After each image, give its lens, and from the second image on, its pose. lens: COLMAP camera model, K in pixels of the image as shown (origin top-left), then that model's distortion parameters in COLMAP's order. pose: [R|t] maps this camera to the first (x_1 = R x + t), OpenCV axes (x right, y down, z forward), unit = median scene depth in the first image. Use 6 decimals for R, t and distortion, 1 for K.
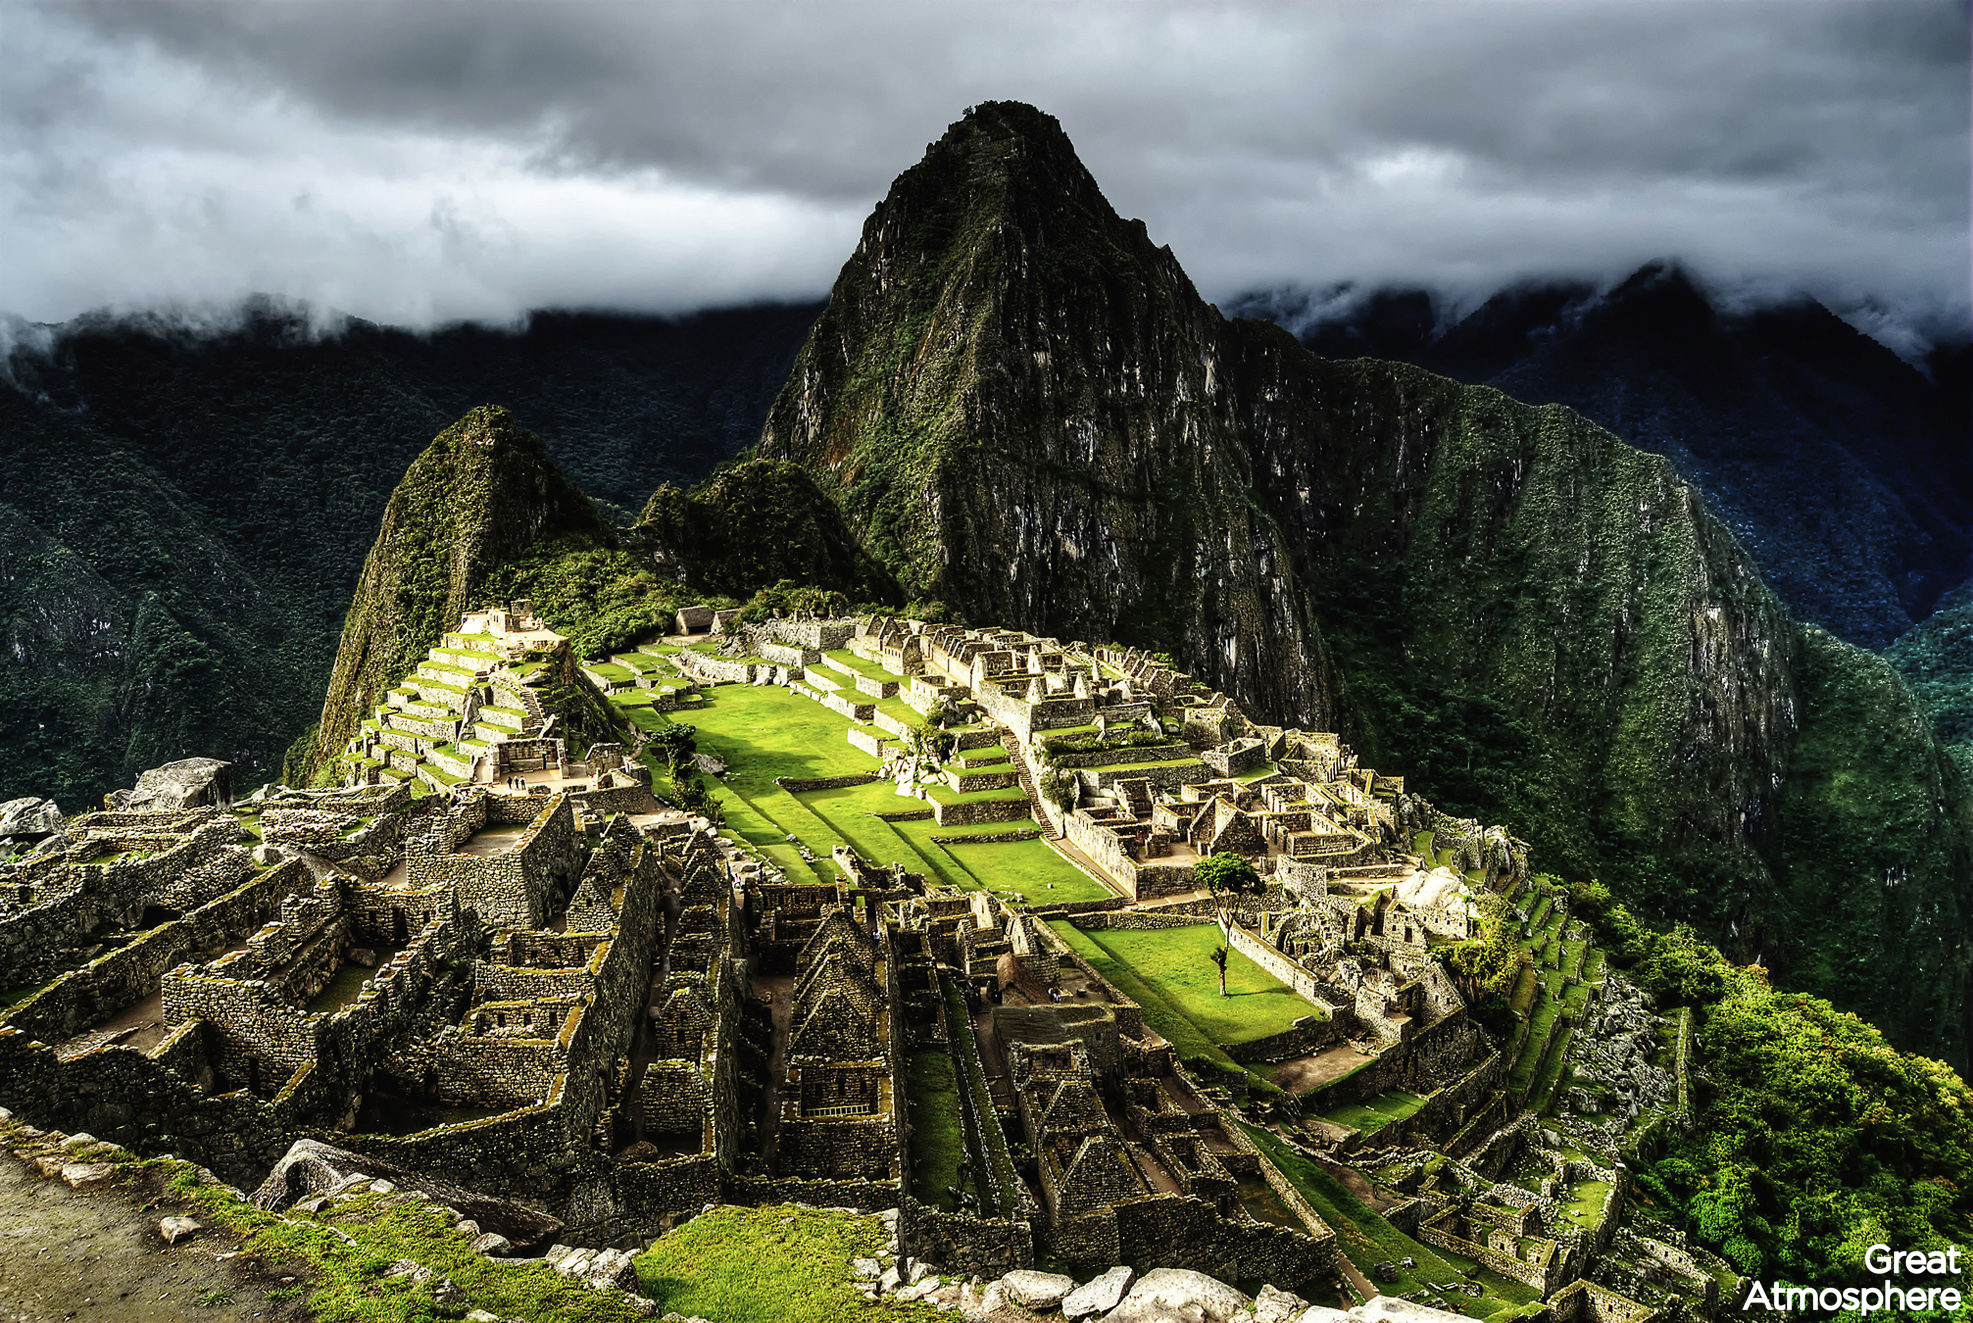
lens RADIAL K [[1556.5, 0, 969.0], [0, 1556.5, 690.5], [0, 0, 1]] dist [-0.088746, 0.008156]
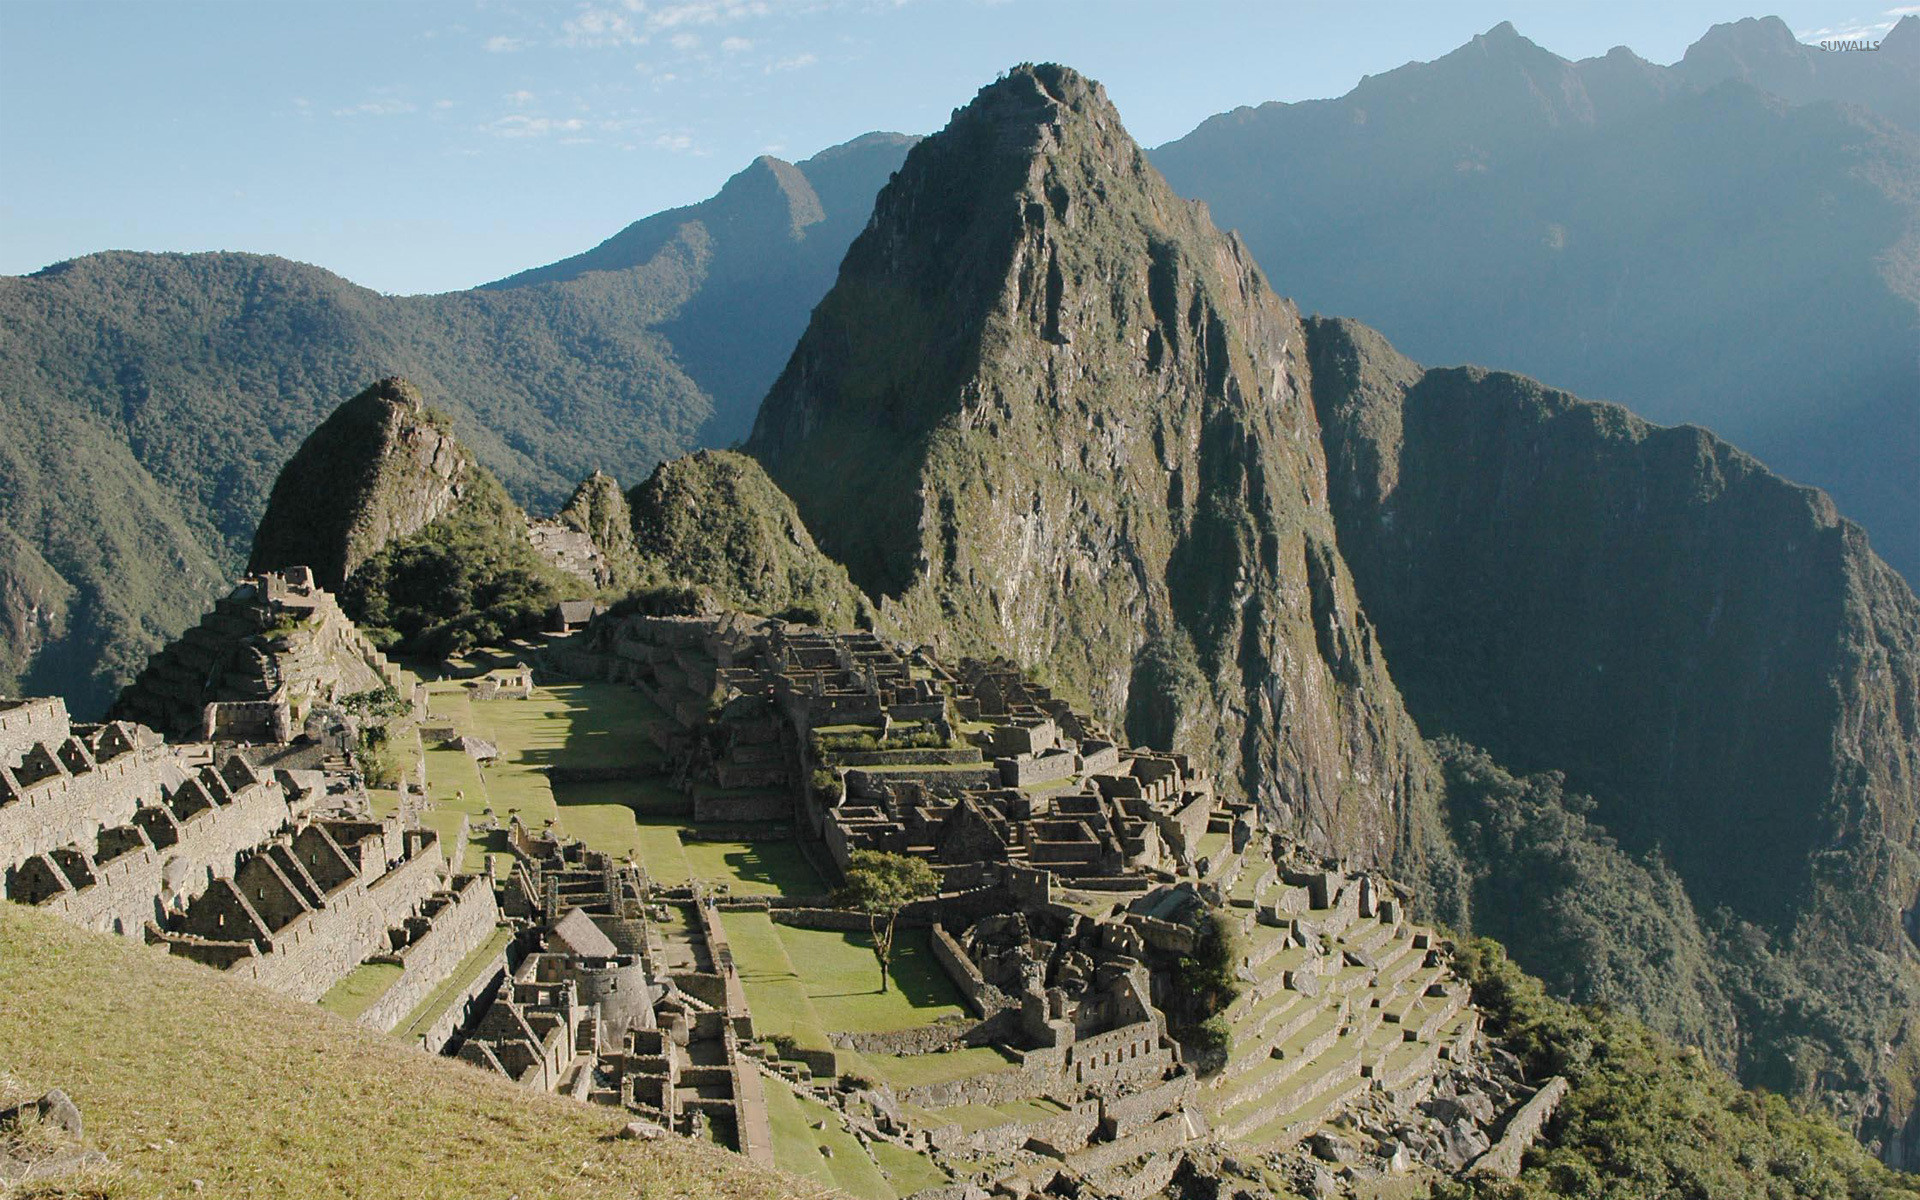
lens RADIAL K [[1824.5, 0, 959.7], [0, 1824.5, 649.4], [0, 0, 1]] dist [-0.126179, 0.231036]
pose [[0.997265, 0.041300, -0.061291, 0.067237], [-0.044418, 0.997741, -0.050399, 0.010661], [0.059071, 0.052984, 0.996847, -0.028692]]
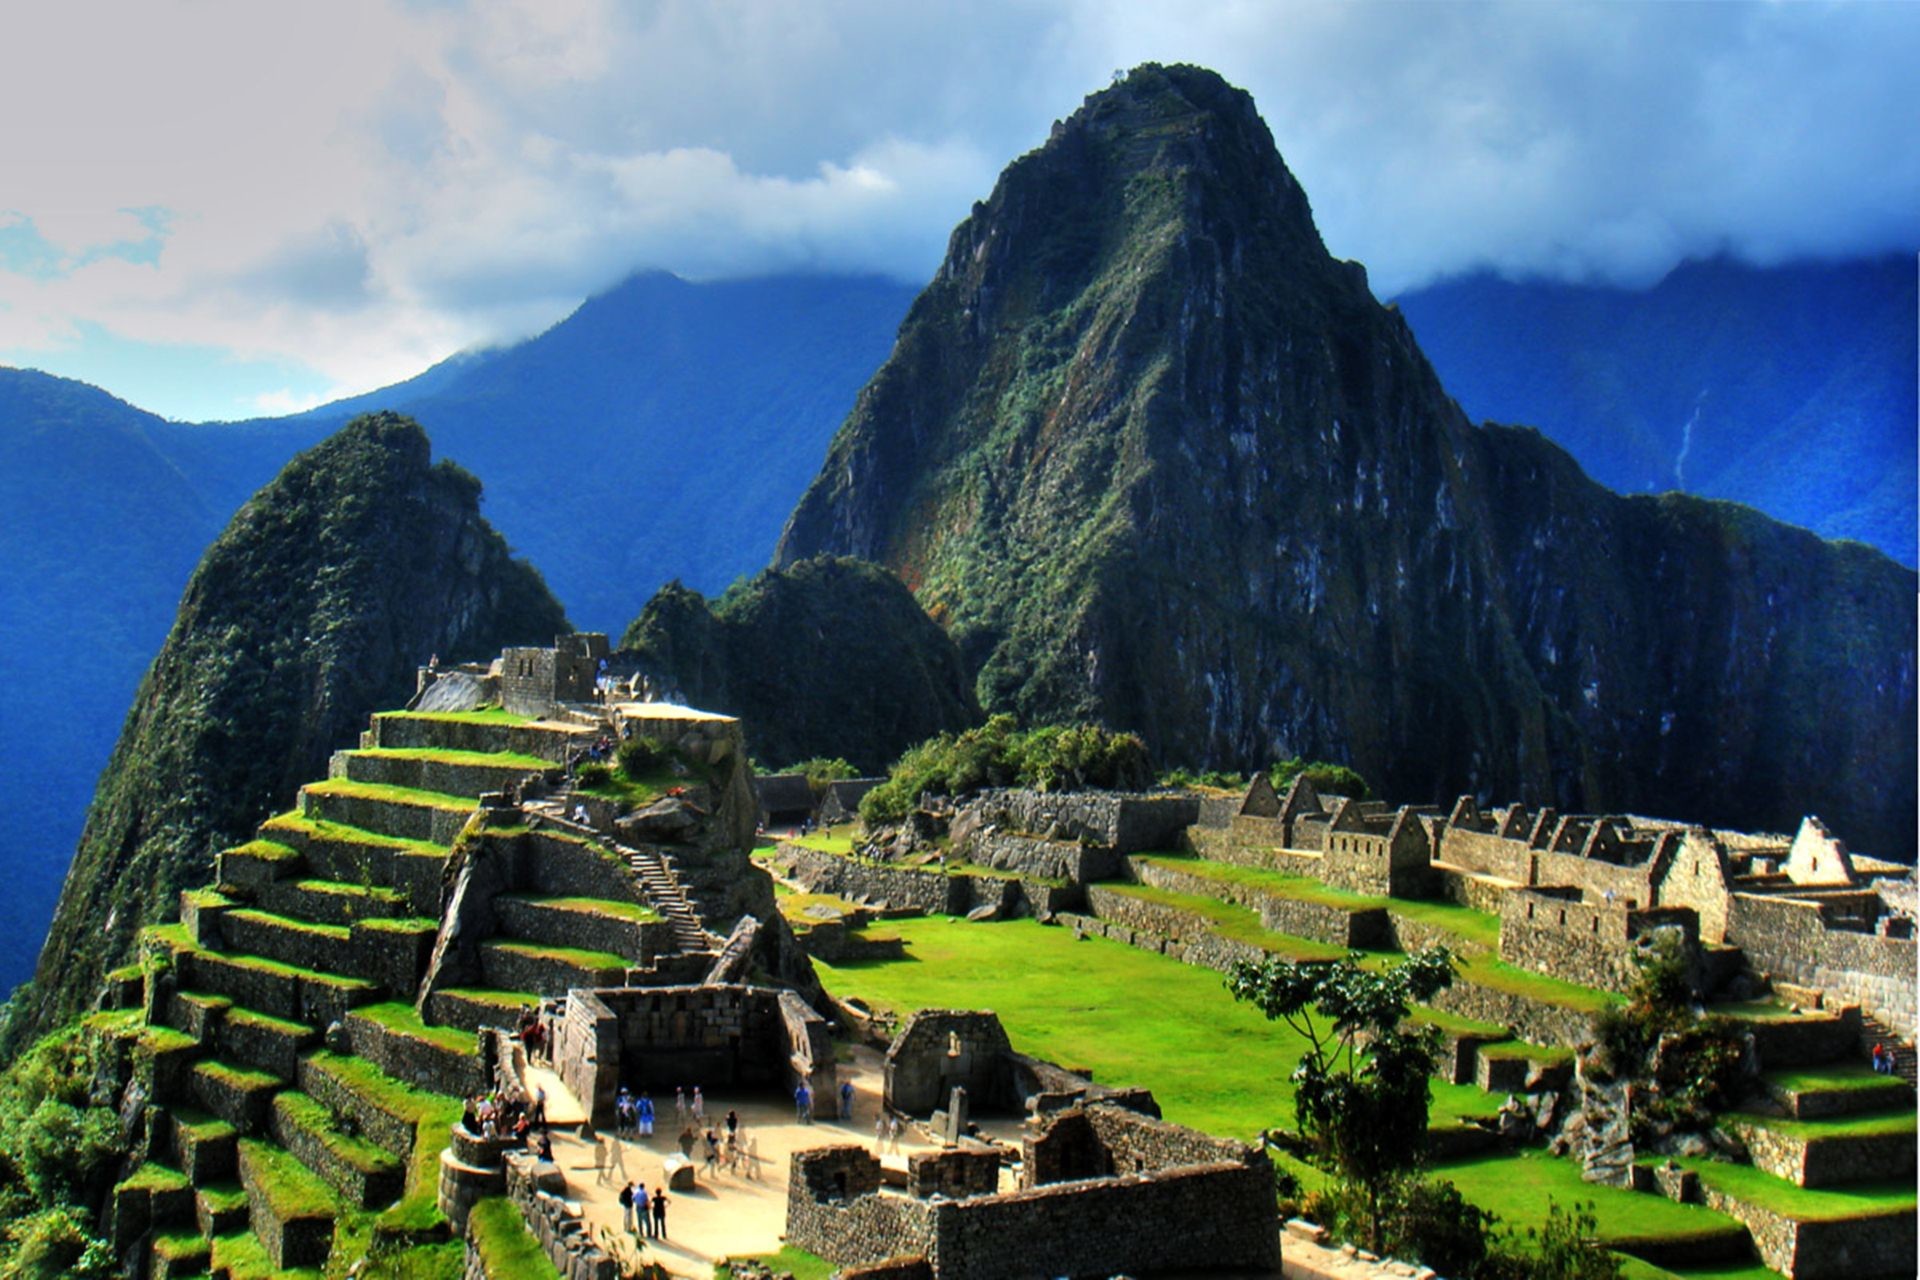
lens RADIAL K [[2190.4, 0, 951.3], [0, 2190.4, 669.2], [0, 0, 1]] dist [-0.146945, 0.030144]
pose [[0.999217, 0.039249, -0.005018, -0.070249], [-0.039561, 0.988336, -0.147060, 0.009338], [-0.000812, 0.147144, 0.989115, 0.167642]]
